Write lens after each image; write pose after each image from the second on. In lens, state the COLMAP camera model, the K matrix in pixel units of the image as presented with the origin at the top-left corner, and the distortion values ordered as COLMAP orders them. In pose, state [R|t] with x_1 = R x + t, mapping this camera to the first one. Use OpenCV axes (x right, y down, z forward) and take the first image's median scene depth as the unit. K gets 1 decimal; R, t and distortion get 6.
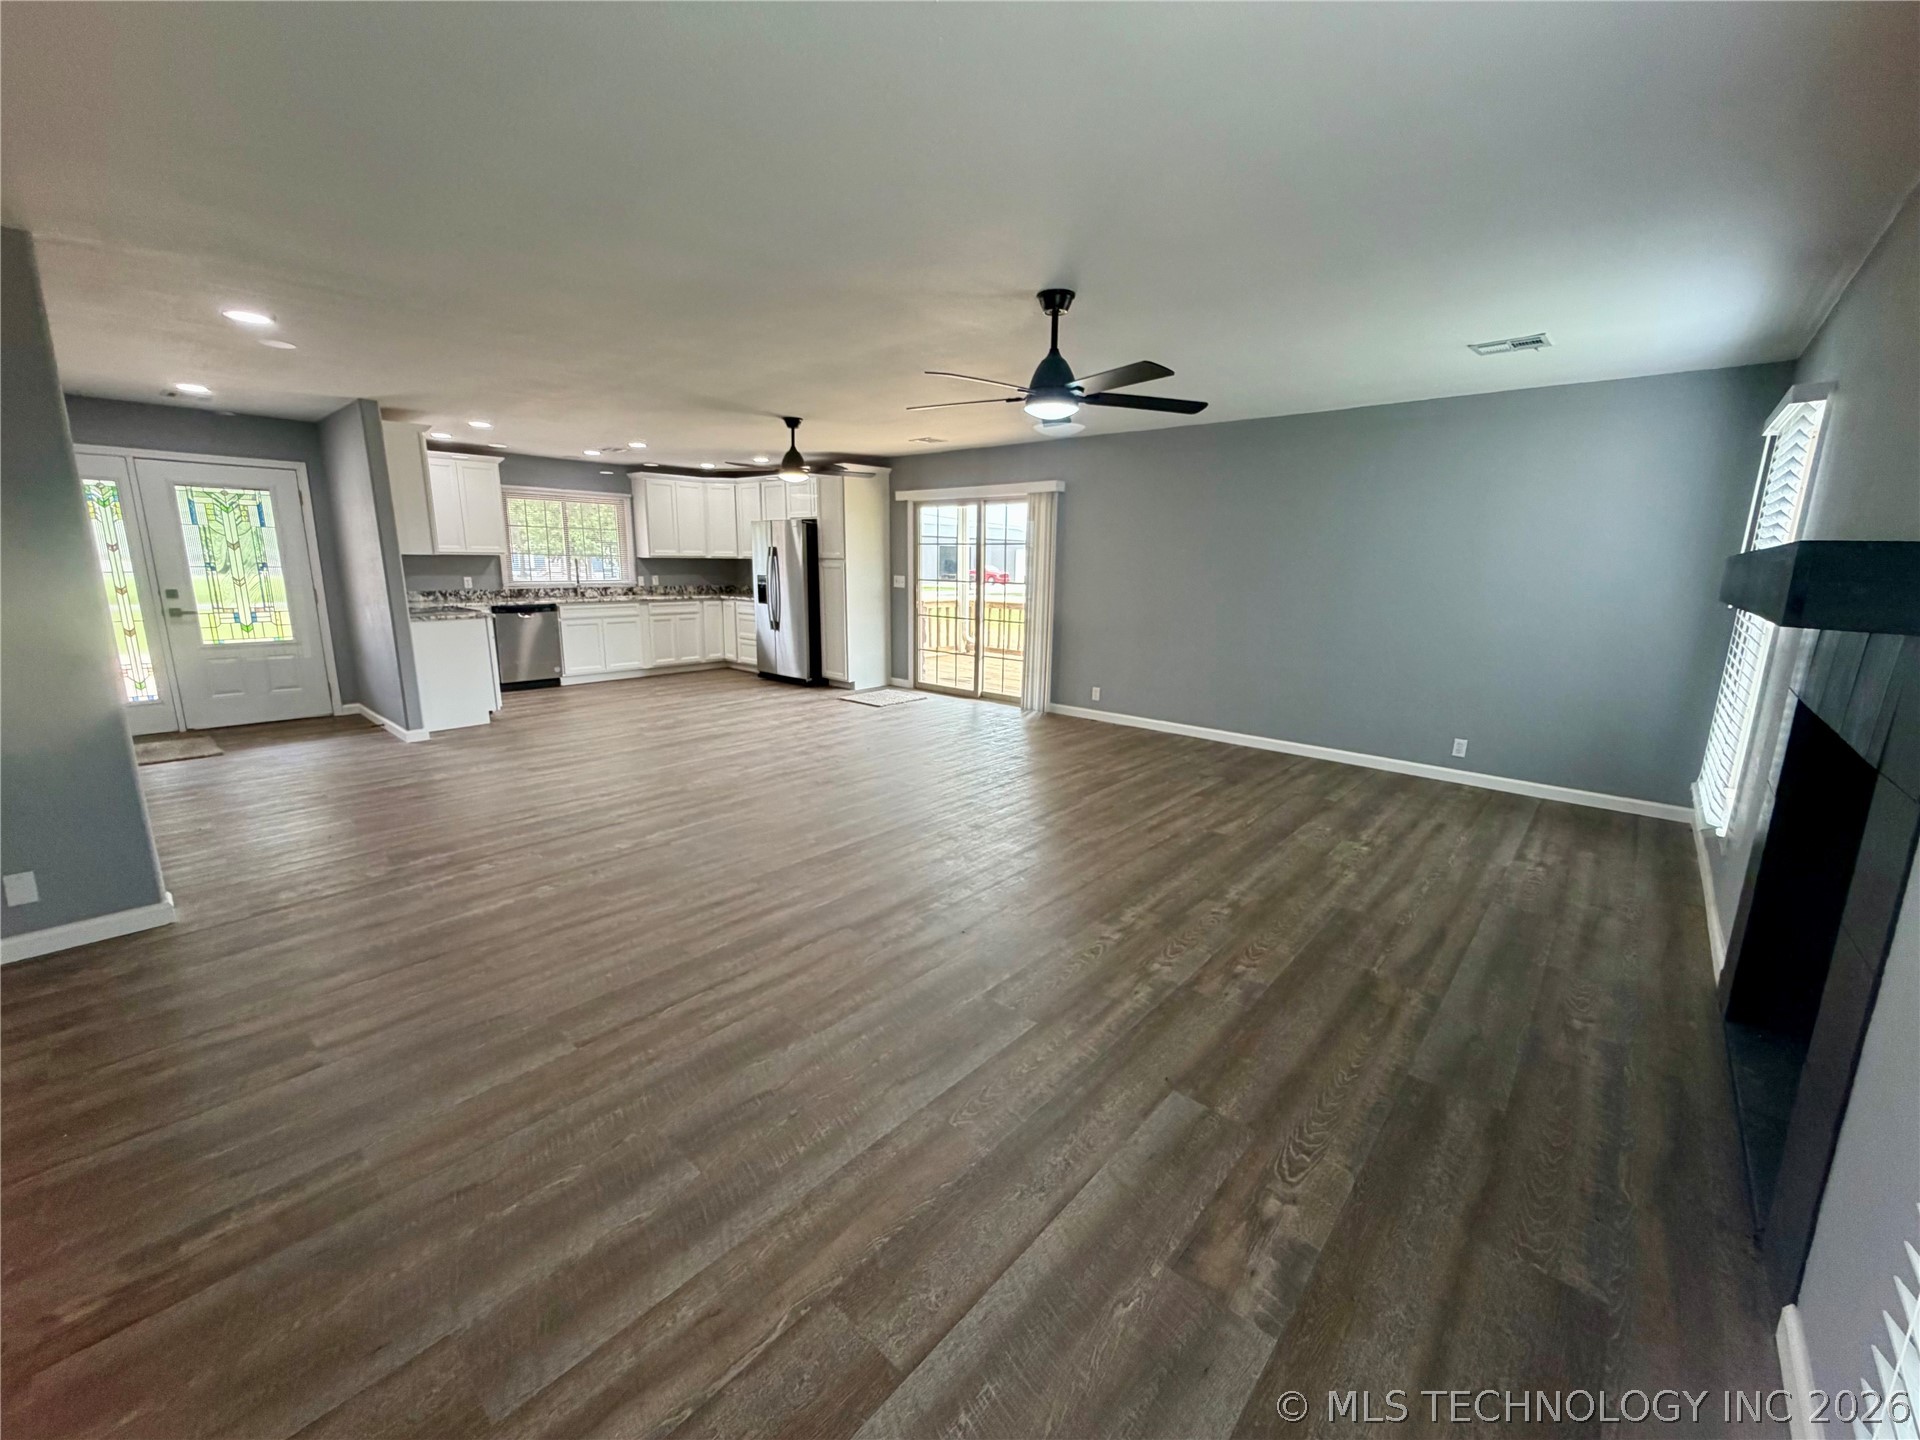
lens RADIAL K [[762.1, 0, 960.0], [0, 762.1, 720.0], [0, 0, 1]] dist [0.000684, -0.000038]
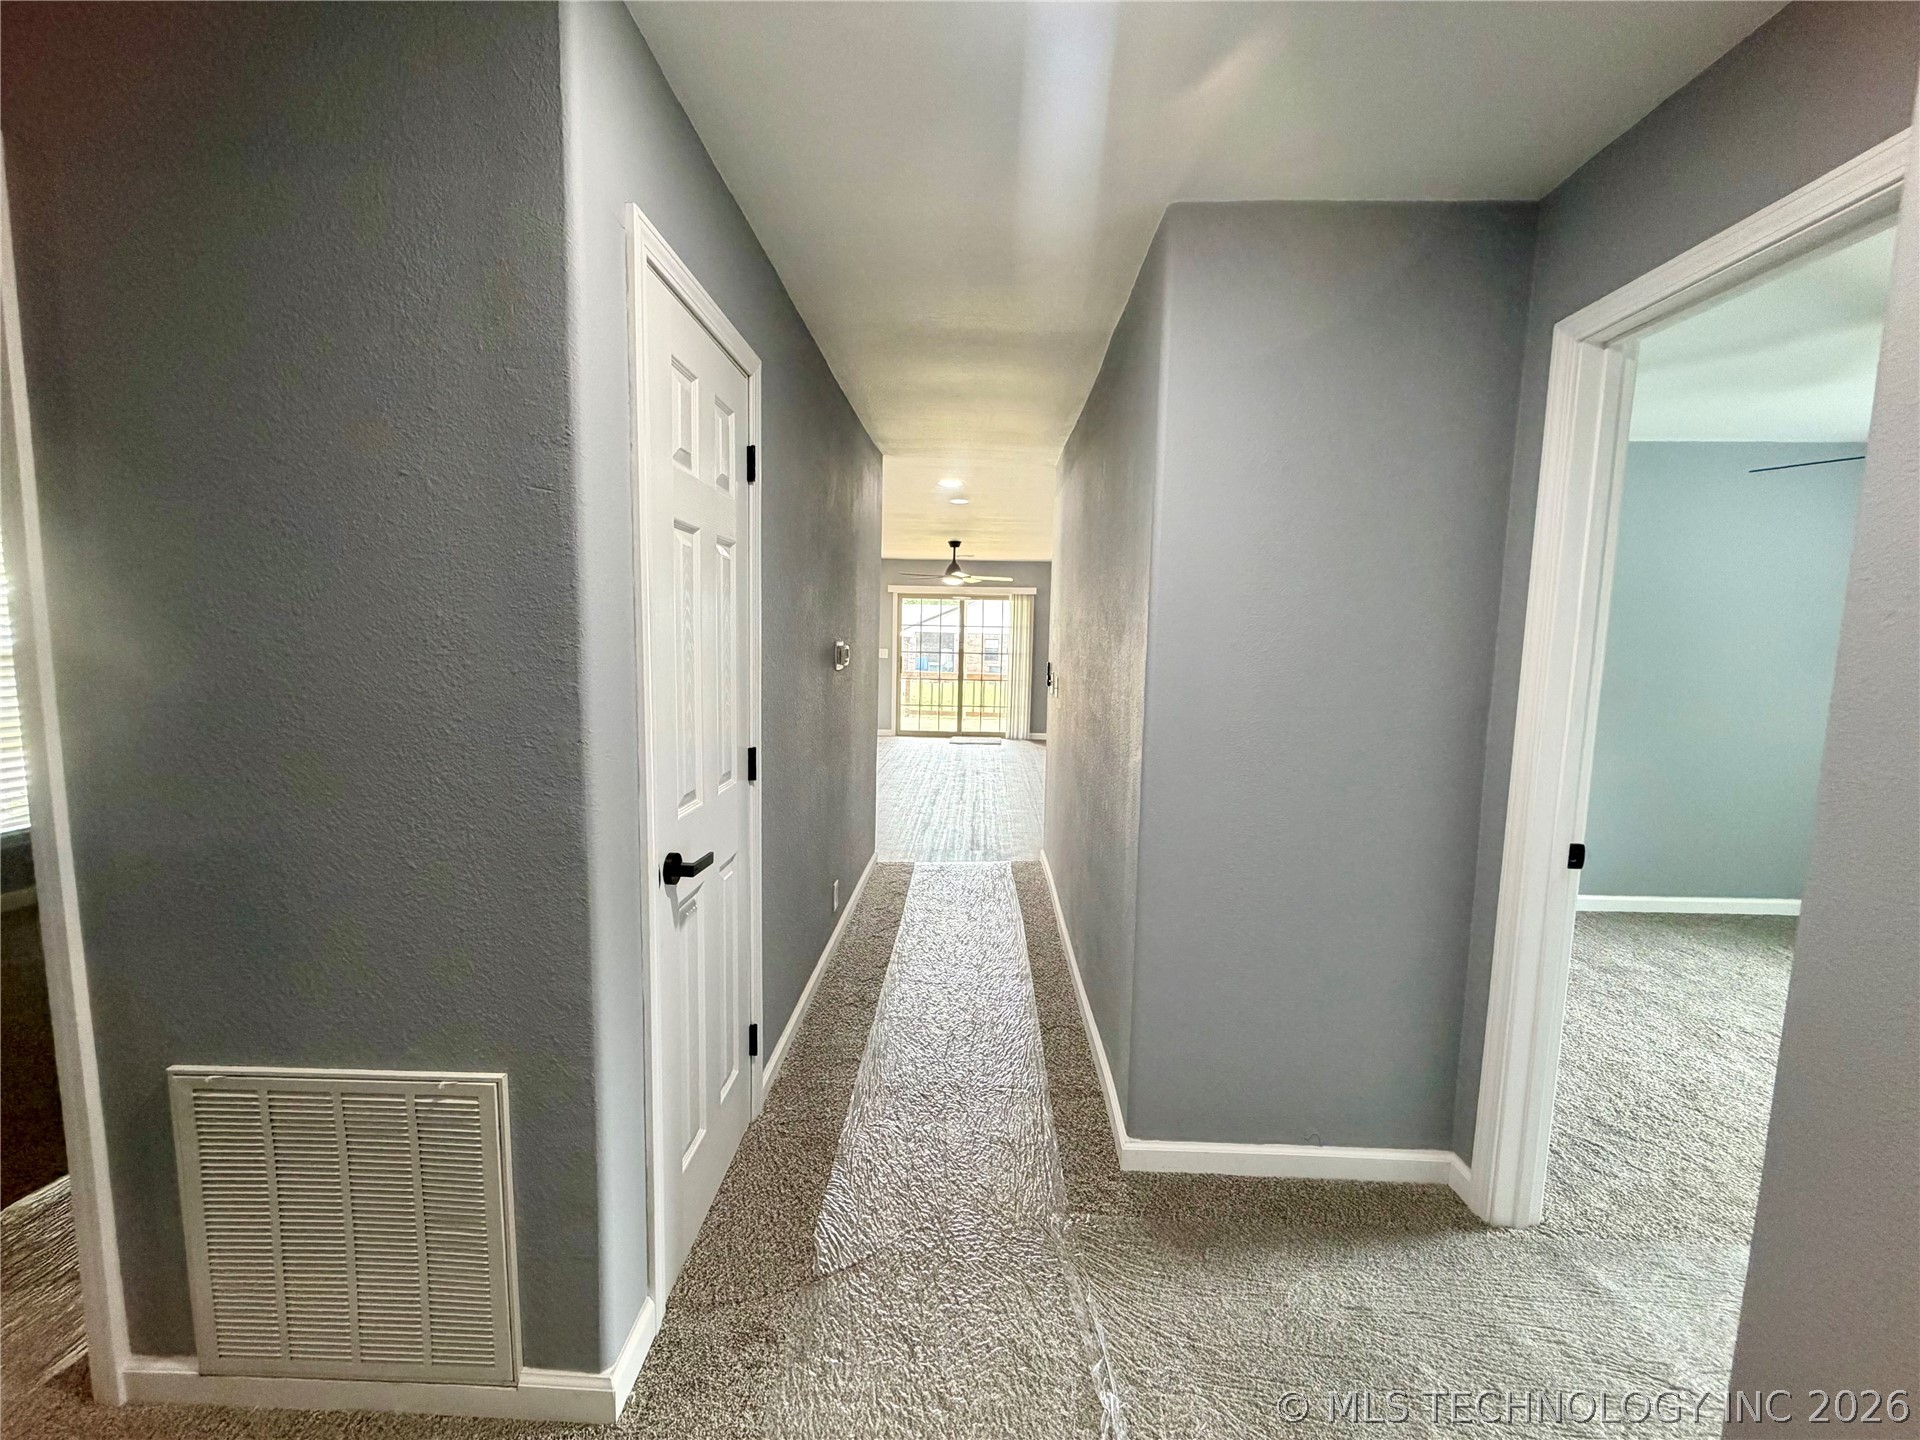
lens RADIAL K [[762.1, 0, 960.0], [0, 762.1, 720.0], [0, 0, 1]] dist [0.000684, -0.000038]
pose [[0.756604, -0.061078, 0.651014, -1.613681], [0.126548, 0.990482, -0.054147, 0.027603], [-0.641511, 0.123352, 0.757132, -0.066398]]
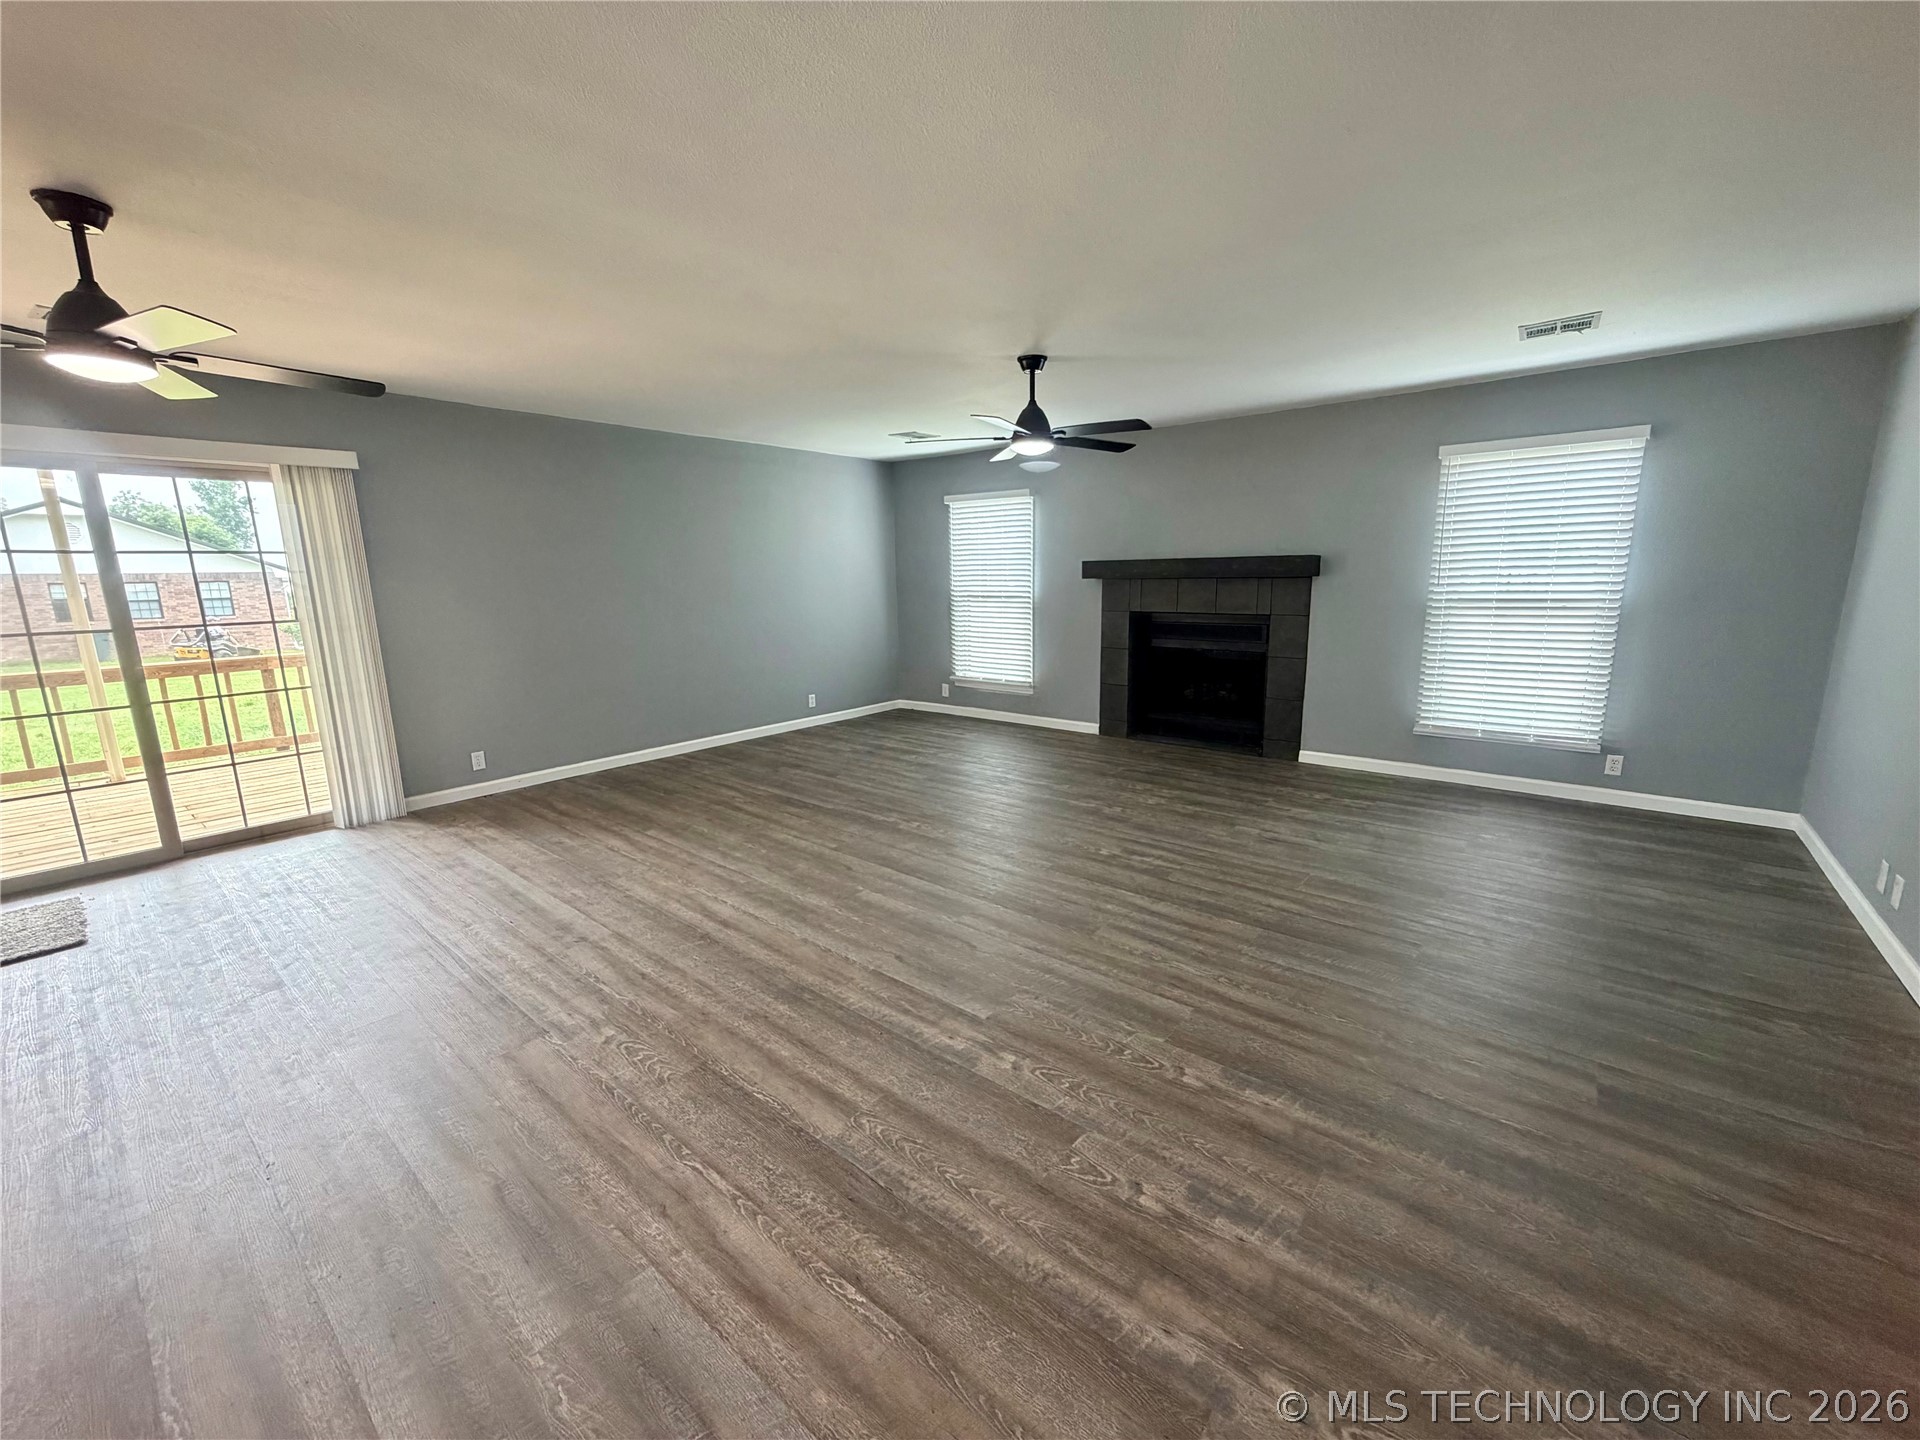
lens RADIAL K [[762.1, 0, 960.0], [0, 762.1, 720.0], [0, 0, 1]] dist [0.000684, -0.000038]
pose [[-0.041016, -0.204739, 0.977957, -0.880393], [0.222982, 0.952219, 0.208703, -0.196273], [-0.973959, 0.226627, 0.006597, 0.889775]]
